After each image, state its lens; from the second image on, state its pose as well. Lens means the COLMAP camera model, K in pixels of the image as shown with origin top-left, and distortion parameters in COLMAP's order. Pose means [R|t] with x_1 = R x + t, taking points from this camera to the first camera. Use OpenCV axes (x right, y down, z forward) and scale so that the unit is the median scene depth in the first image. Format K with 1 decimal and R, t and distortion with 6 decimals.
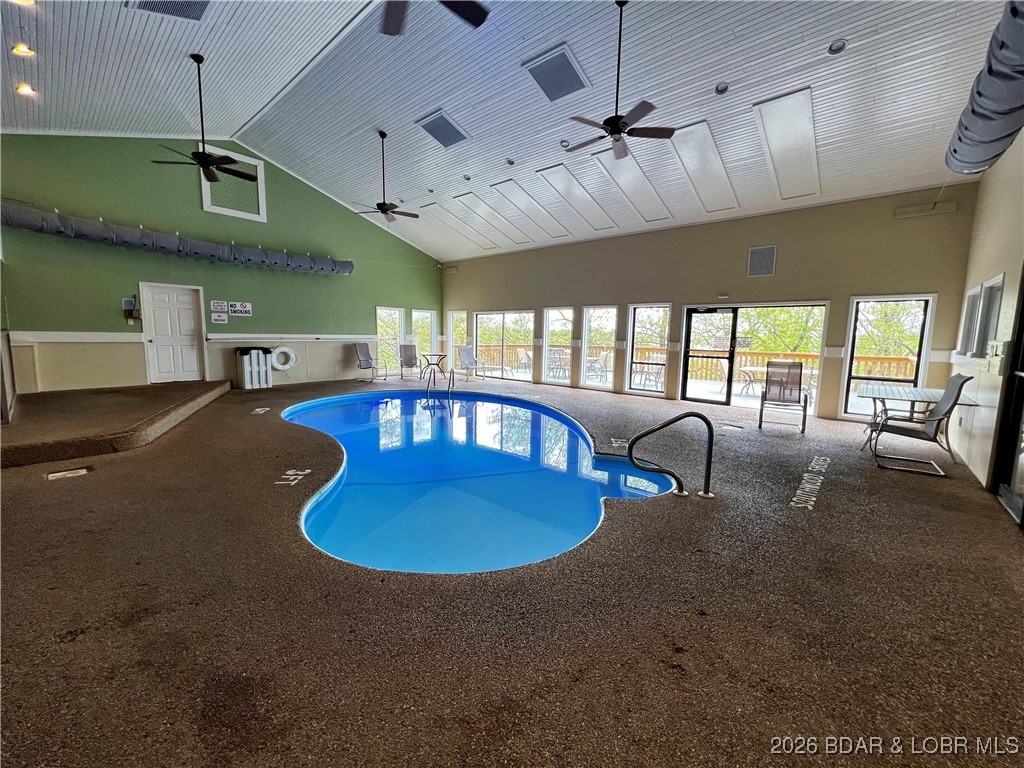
lens RADIAL K [[418.6, 0, 516.0], [0, 418.6, 378.3], [0, 0, 1]] dist [0.024819, 0.000138]
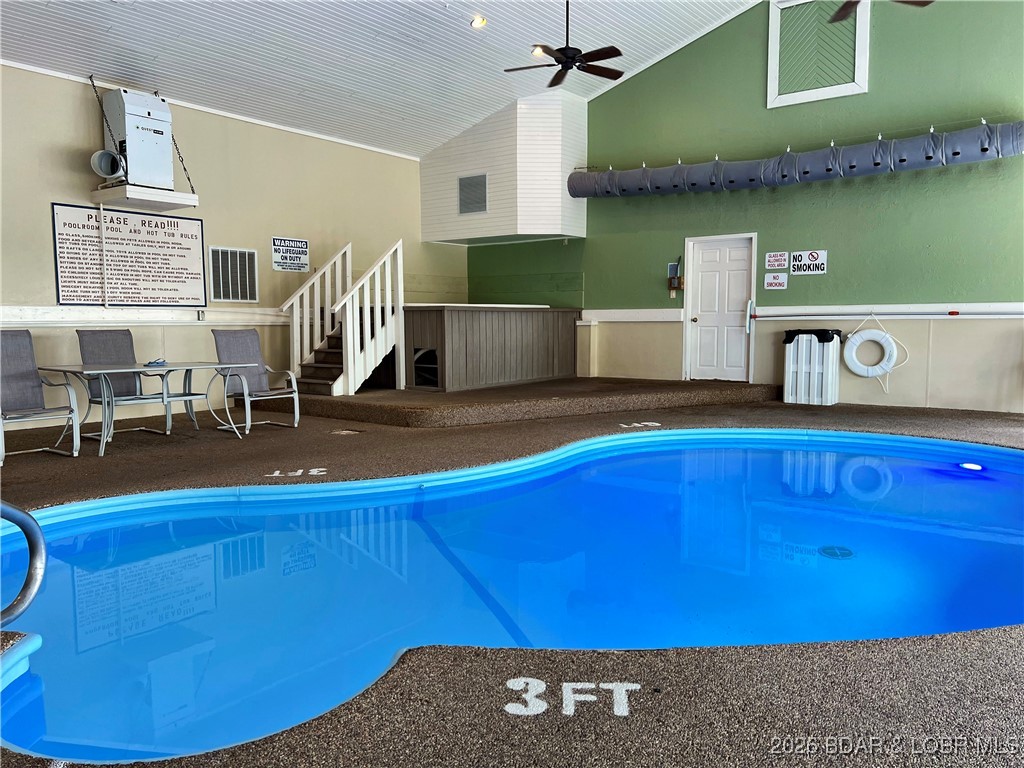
lens RADIAL K [[794.5, 0, 513.6], [0, 794.5, 384.4], [0, 0, 1]] dist [0.045937, -0.003888]
pose [[0.089099, 0.057757, -0.994347, 0.398326], [-0.102508, 0.993548, 0.048526, -0.013208], [0.990734, 0.097604, 0.094445, 0.534737]]
